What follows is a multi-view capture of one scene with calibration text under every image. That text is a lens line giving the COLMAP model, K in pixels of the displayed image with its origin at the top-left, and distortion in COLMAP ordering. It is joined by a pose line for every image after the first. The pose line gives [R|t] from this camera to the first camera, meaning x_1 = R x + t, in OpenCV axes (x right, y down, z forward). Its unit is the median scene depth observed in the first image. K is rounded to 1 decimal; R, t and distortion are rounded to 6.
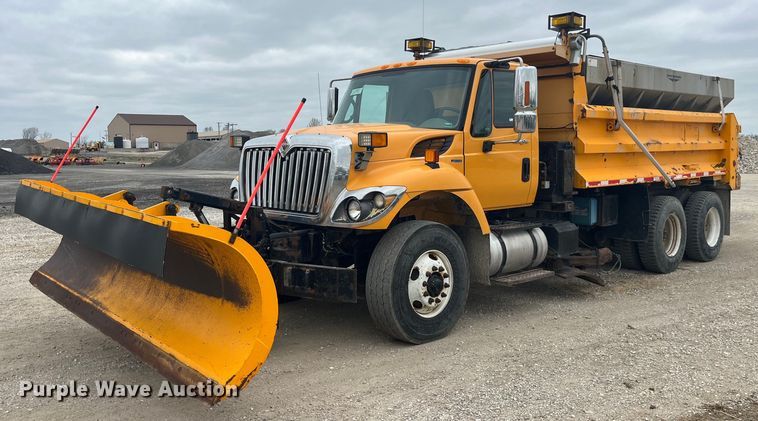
lens RADIAL K [[673.6, 0, 379.0], [0, 673.6, 210.5], [0, 0, 1]] dist [-0.009783, 0.000165]
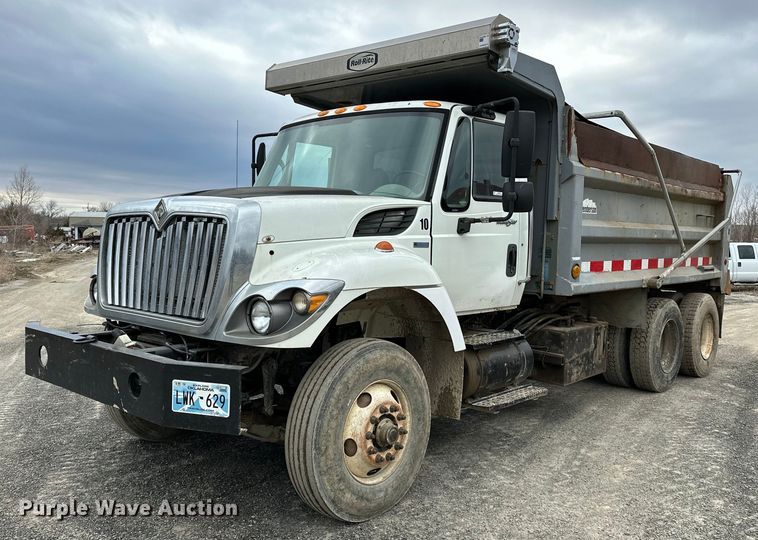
lens RADIAL K [[674.3, 0, 379.0], [0, 674.3, 270.0], [0, 0, 1]] dist [0.055533, -0.000022]
pose [[0.997273, 0.027253, 0.068584, 0.025998], [-0.024491, 0.998867, -0.040791, -0.018177], [-0.069618, 0.039000, 0.996811, 0.317035]]
